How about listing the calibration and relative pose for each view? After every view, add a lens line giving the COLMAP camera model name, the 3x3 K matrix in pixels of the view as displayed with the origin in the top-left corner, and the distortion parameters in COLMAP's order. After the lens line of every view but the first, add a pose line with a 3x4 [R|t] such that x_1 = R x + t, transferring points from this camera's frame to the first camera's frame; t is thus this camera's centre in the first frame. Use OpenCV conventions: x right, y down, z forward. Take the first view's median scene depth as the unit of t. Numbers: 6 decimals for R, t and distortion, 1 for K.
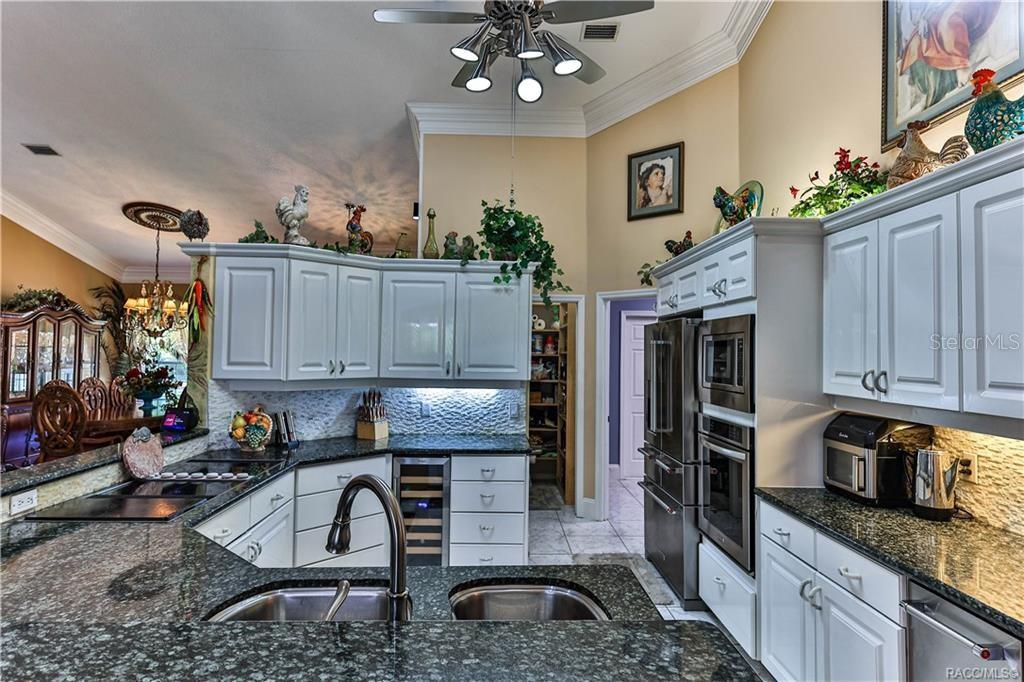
lens RADIAL K [[569.5, 0, 514.0], [0, 569.5, 332.1], [0, 0, 1]] dist [0.009599, -0.007959]
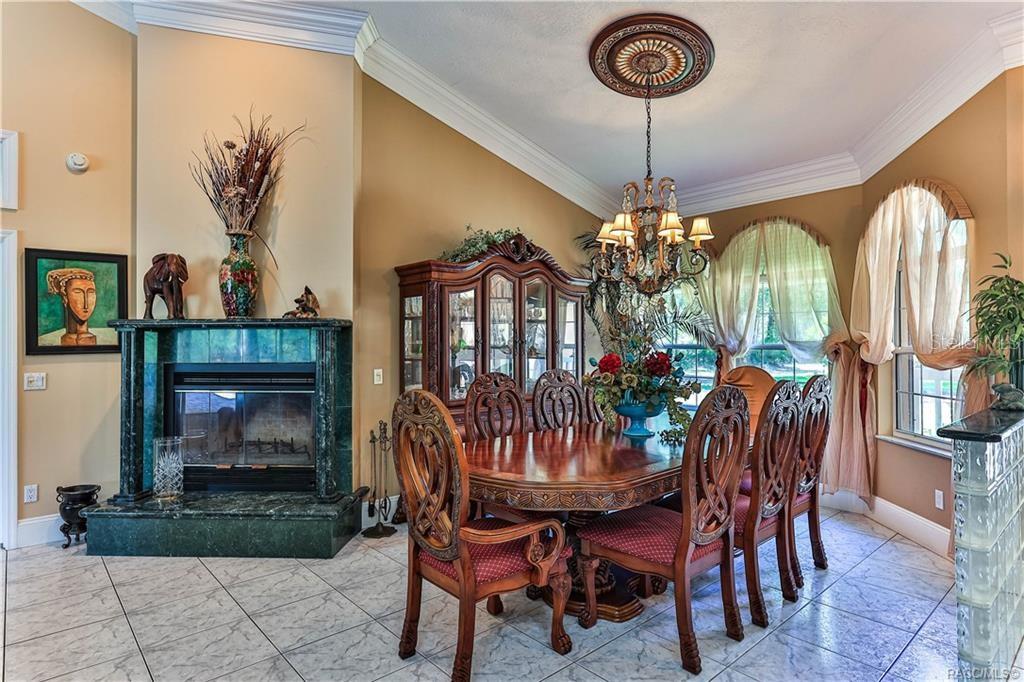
lens RADIAL K [[551.5, 0, 516.7], [0, 551.5, 336.3], [0, 0, 1]] dist [0.008157, -0.002975]
pose [[0.644340, -0.019494, -0.764490, -0.612762], [0.035860, 0.999346, 0.004742, 0.075429], [0.763898, -0.030470, 0.644618, 1.100714]]
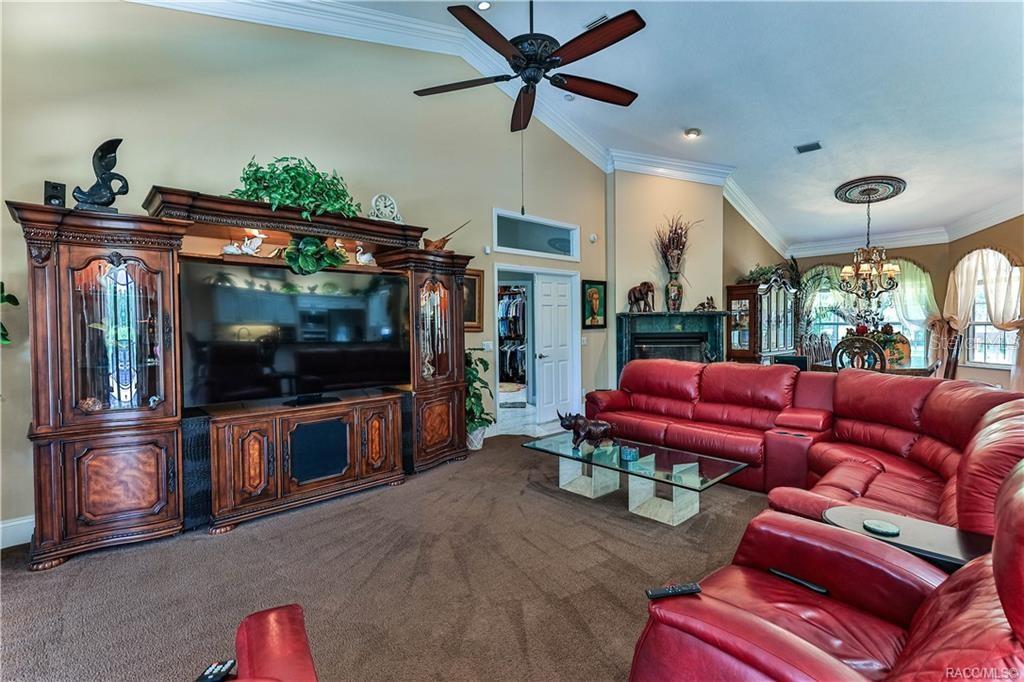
lens RADIAL K [[474.9, 0, 515.6], [0, 474.9, 331.4], [0, 0, 1]] dist [0.011695, -0.000278]
pose [[0.670214, -0.008402, -0.742120, -0.741886], [0.044955, 0.998559, 0.029294, 0.027474], [0.740805, -0.052995, 0.669627, -0.271183]]
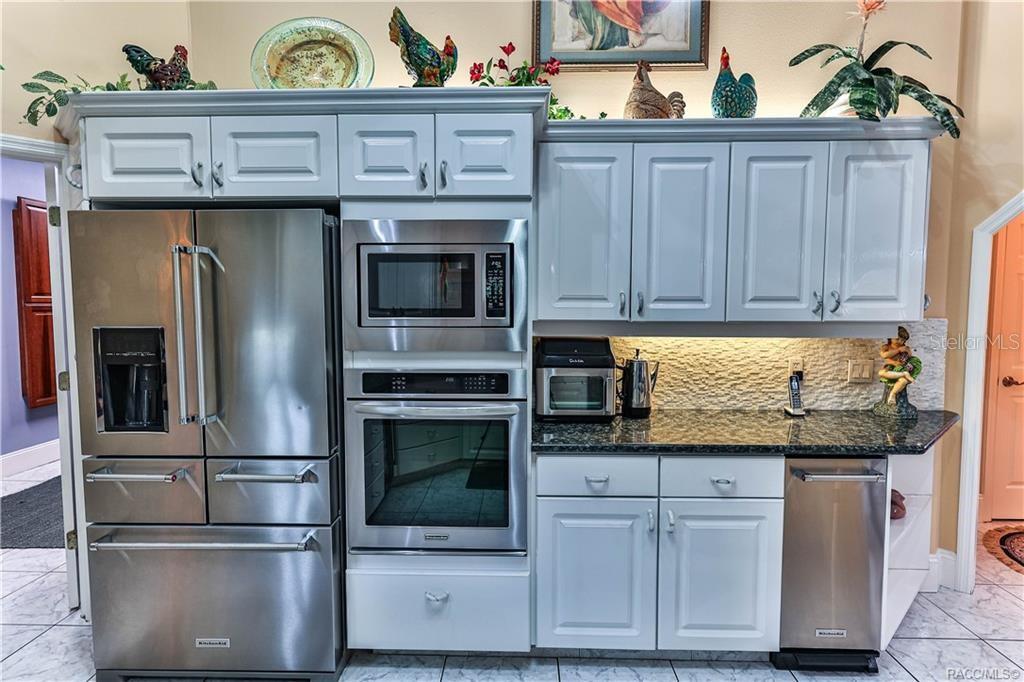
lens RADIAL K [[514.4, 0, 510.7], [0, 514.4, 334.1], [0, 0, 1]] dist [0.002185, 0.002492]
pose [[0.064065, -0.077742, 0.994913, -0.186855], [-0.037062, 0.996088, 0.080220, 0.044683], [-0.997257, -0.042013, 0.060933, 0.675892]]
